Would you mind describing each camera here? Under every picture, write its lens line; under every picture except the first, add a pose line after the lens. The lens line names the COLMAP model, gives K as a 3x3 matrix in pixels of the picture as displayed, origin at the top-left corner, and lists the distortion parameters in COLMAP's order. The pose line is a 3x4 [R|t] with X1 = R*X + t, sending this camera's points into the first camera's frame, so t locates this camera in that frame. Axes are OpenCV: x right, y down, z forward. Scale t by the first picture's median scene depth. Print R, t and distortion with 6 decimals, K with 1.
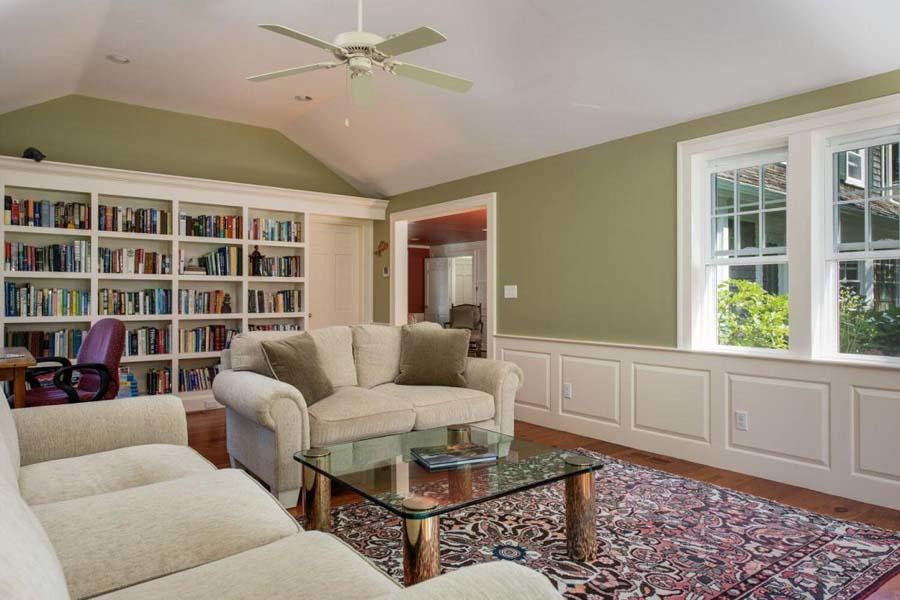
lens RADIAL K [[591.1, 0, 449.8], [0, 591.1, 297.7], [0, 0, 1]] dist [-0.000784, -0.000004]
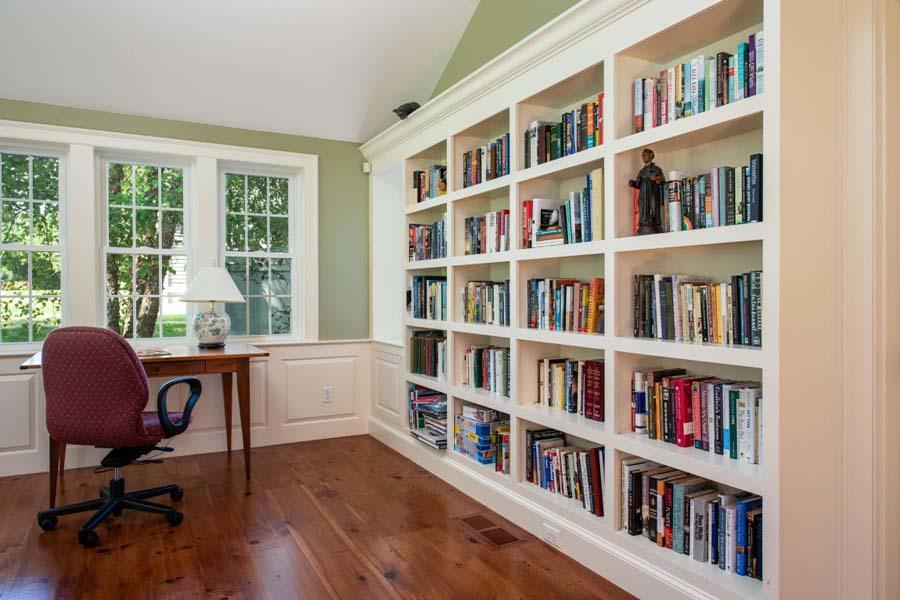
lens RADIAL K [[595.0, 0, 449.6], [0, 595.0, 295.2], [0, 0, 1]] dist [0.005103, 0.000889]
pose [[-0.176439, 0.007898, -0.984280, 0.049195], [0.002498, 0.999968, 0.007576, -0.003569], [0.984308, -0.001122, -0.176453, 0.946761]]
